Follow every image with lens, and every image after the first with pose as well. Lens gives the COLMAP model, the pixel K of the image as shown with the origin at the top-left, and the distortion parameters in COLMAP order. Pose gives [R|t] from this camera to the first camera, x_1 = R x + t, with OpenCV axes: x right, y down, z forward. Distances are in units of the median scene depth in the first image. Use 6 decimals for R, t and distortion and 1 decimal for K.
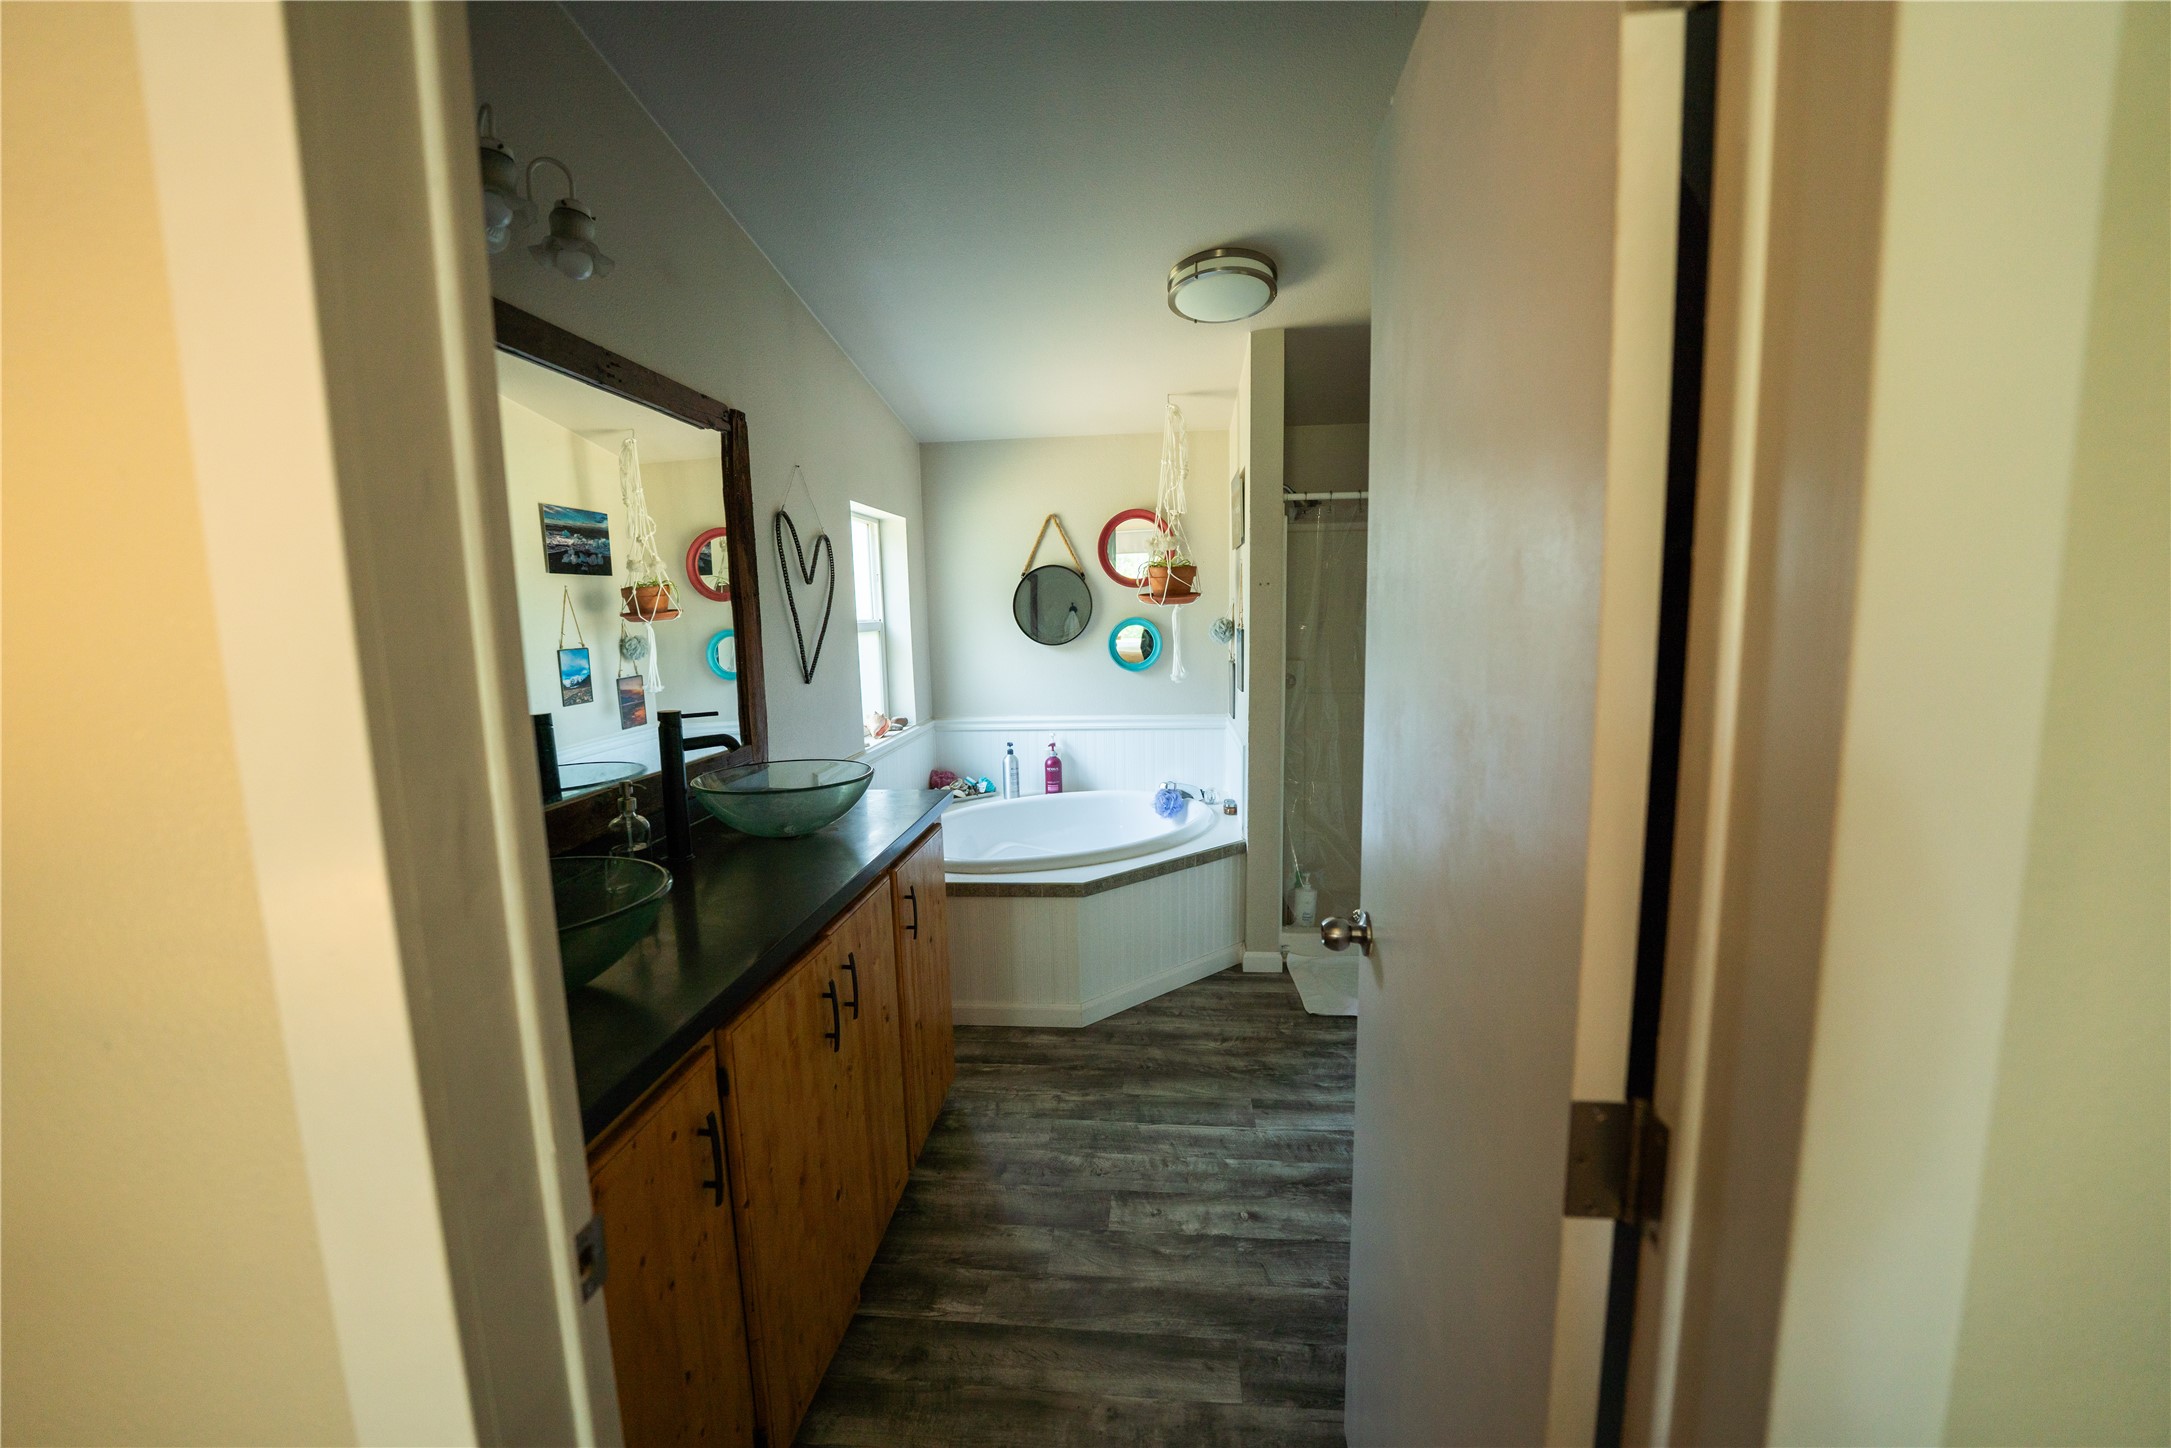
lens RADIAL K [[888.0, 0, 1085.5], [0, 888.0, 724.0], [0, 0, 1]] dist [-0.019228, 0.000160]
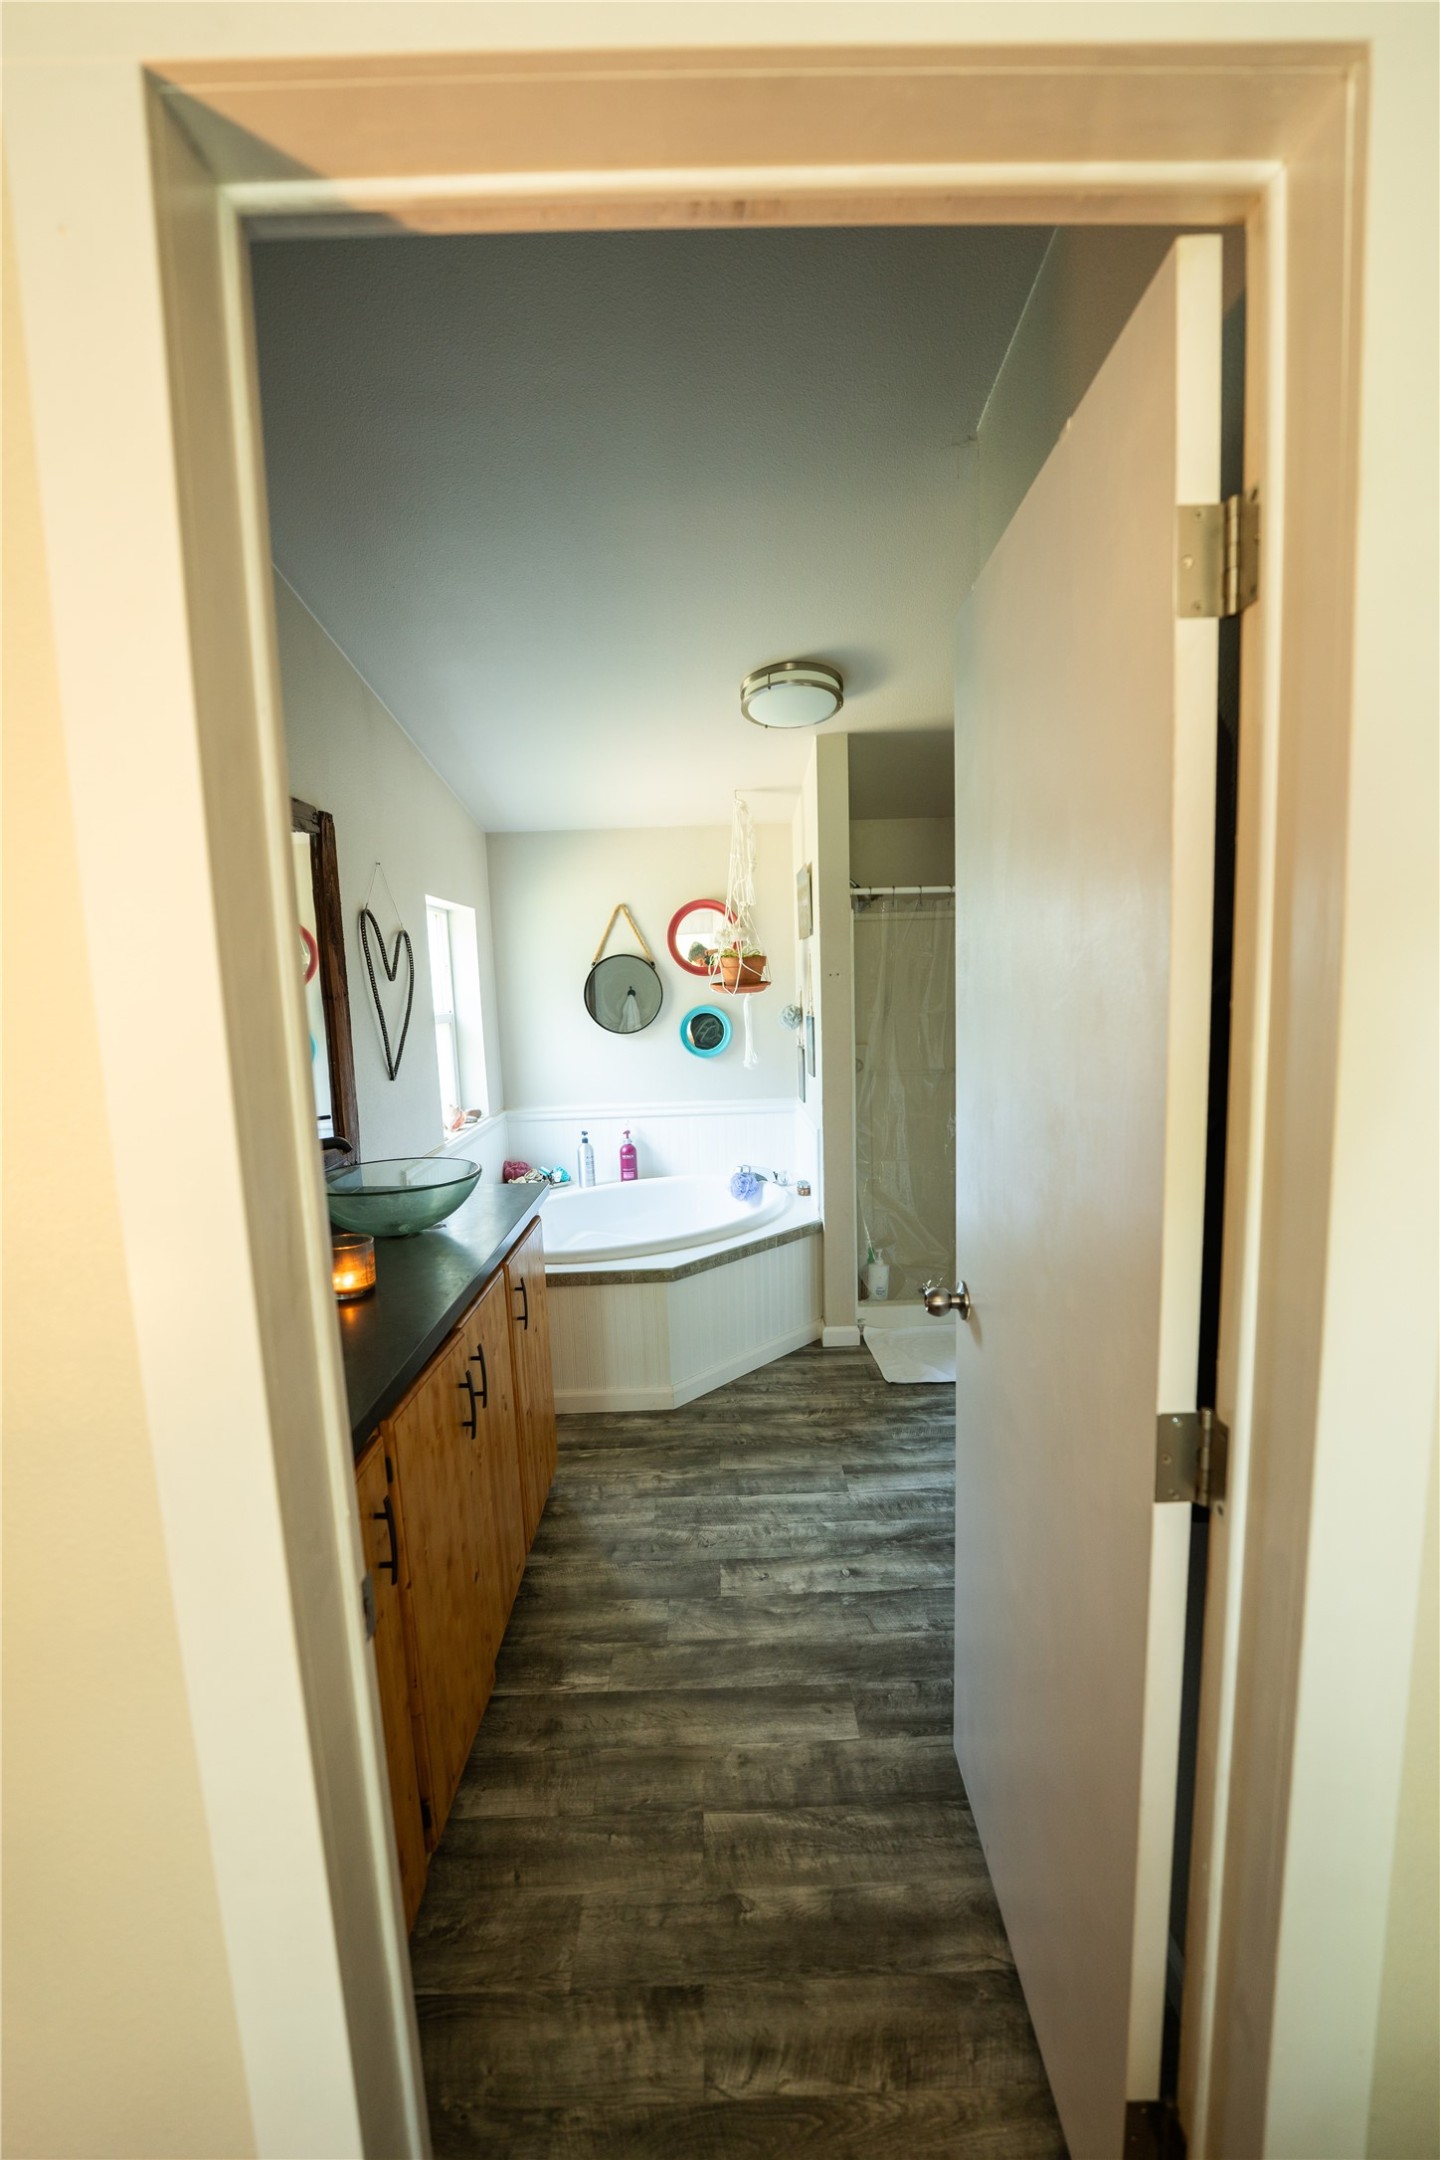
lens RADIAL K [[906.5, 0, 738.2], [0, 906.5, 1090.8], [0, 0, 1]] dist [-0.019501, 0.003512]
pose [[0.992997, -0.023420, 0.115791, -0.044822], [0.025065, 0.999604, -0.012766, -0.011088], [-0.115446, 0.015579, 0.993192, -0.056850]]
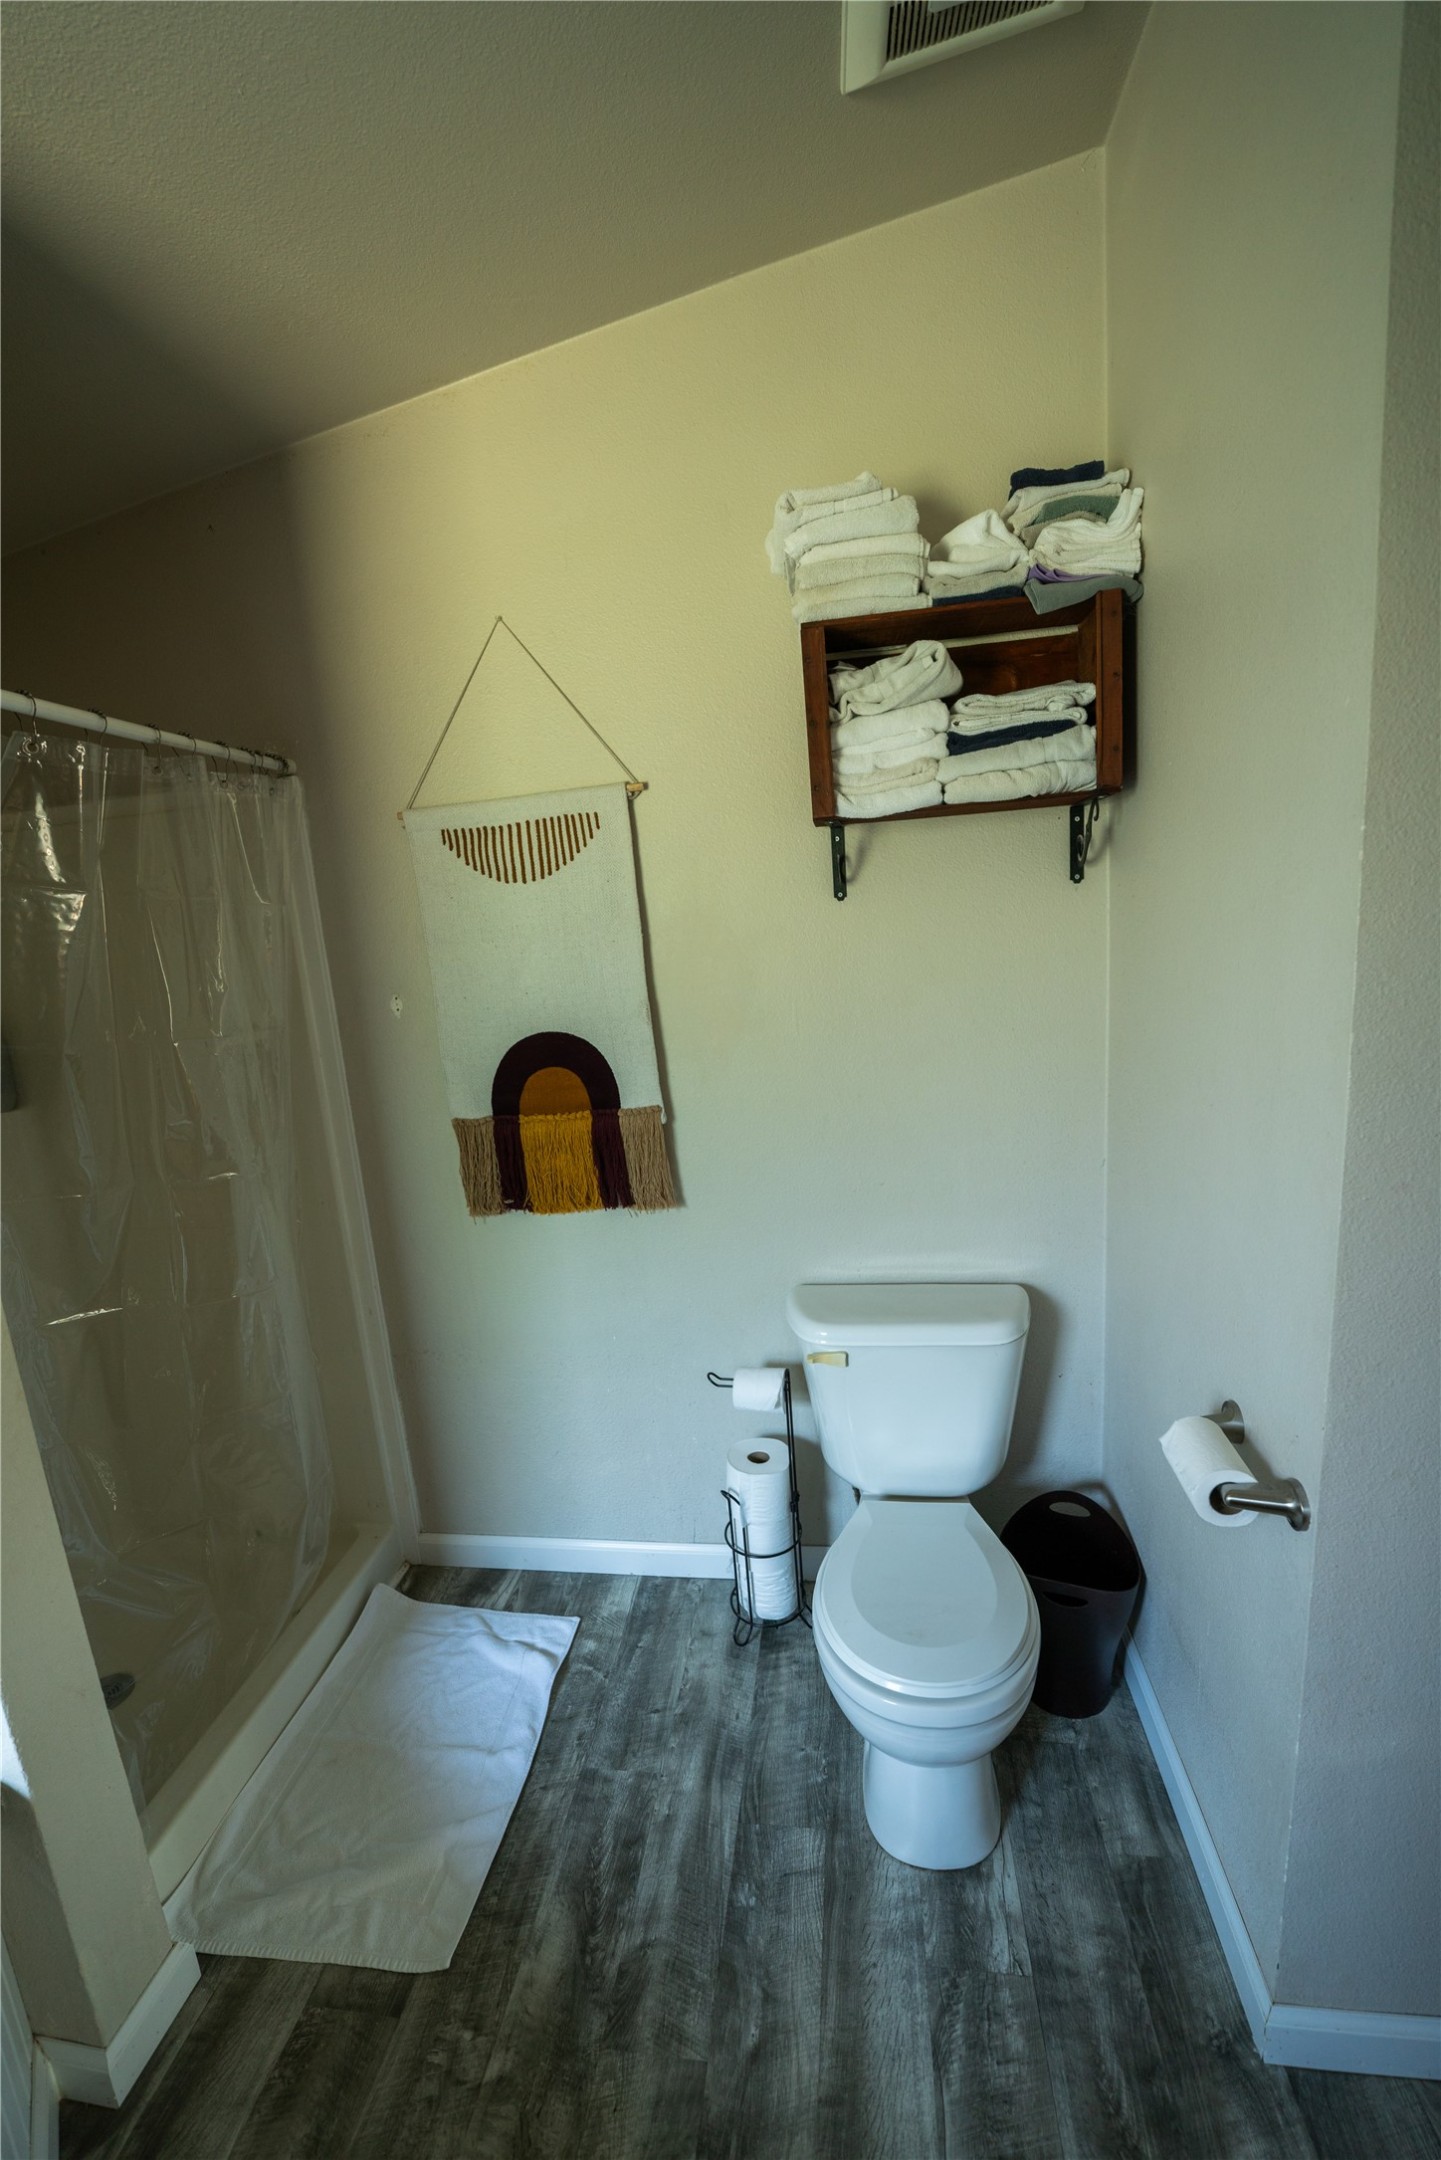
lens RADIAL K [[906.5, 0, 738.7], [0, 906.5, 1090.8], [0, 0, 1]] dist [-0.019501, 0.003512]
pose [[0.059461, -0.168764, 0.983861, -0.084752], [0.202222, 0.967206, 0.153686, -0.113222], [-0.977533, 0.189820, 0.091638, 0.813170]]
